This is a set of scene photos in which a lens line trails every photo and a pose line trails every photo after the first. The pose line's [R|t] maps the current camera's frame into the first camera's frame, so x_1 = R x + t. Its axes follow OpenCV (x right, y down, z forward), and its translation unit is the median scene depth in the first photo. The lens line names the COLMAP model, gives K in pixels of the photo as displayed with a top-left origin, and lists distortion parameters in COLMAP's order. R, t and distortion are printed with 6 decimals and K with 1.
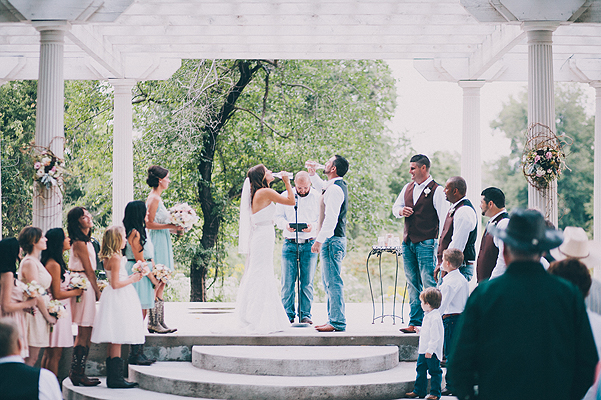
lens RADIAL K [[1468.5, 0, 300.5], [0, 1468.5, 200.0], [0, 0, 1]] dist [-0.216895, -0.531879]
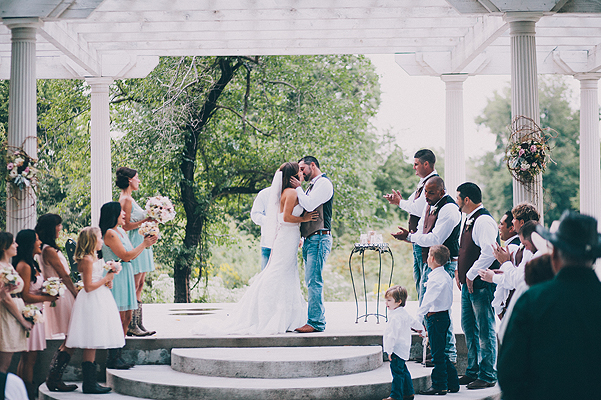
lens RADIAL K [[1468.5, 0, 300.5], [0, 1468.5, 200.0], [0, 0, 1]] dist [-0.216895, -0.531879]
pose [[0.999856, -0.014127, 0.009380, 0.003139], [0.014117, 0.999900, 0.001120, 0.000422], [-0.009395, -0.000988, 0.999955, 0.015679]]
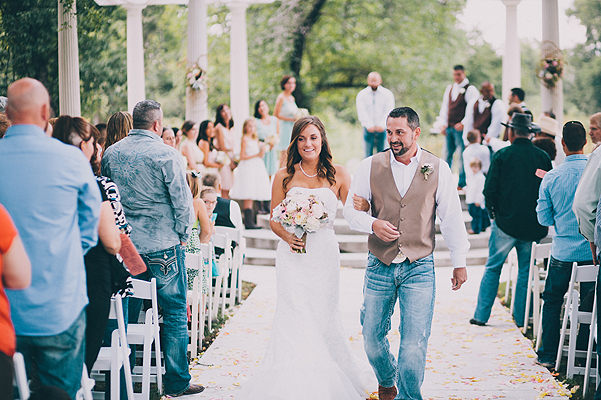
lens RADIAL K [[1468.5, 0, 300.5], [0, 1468.5, 200.0], [0, 0, 1]] dist [-0.216895, -0.531879]
pose [[0.998472, -0.008250, -0.054635, 0.002319], [0.012399, 0.997027, 0.076044, -0.006837], [0.053845, -0.076605, 0.995607, -0.286364]]
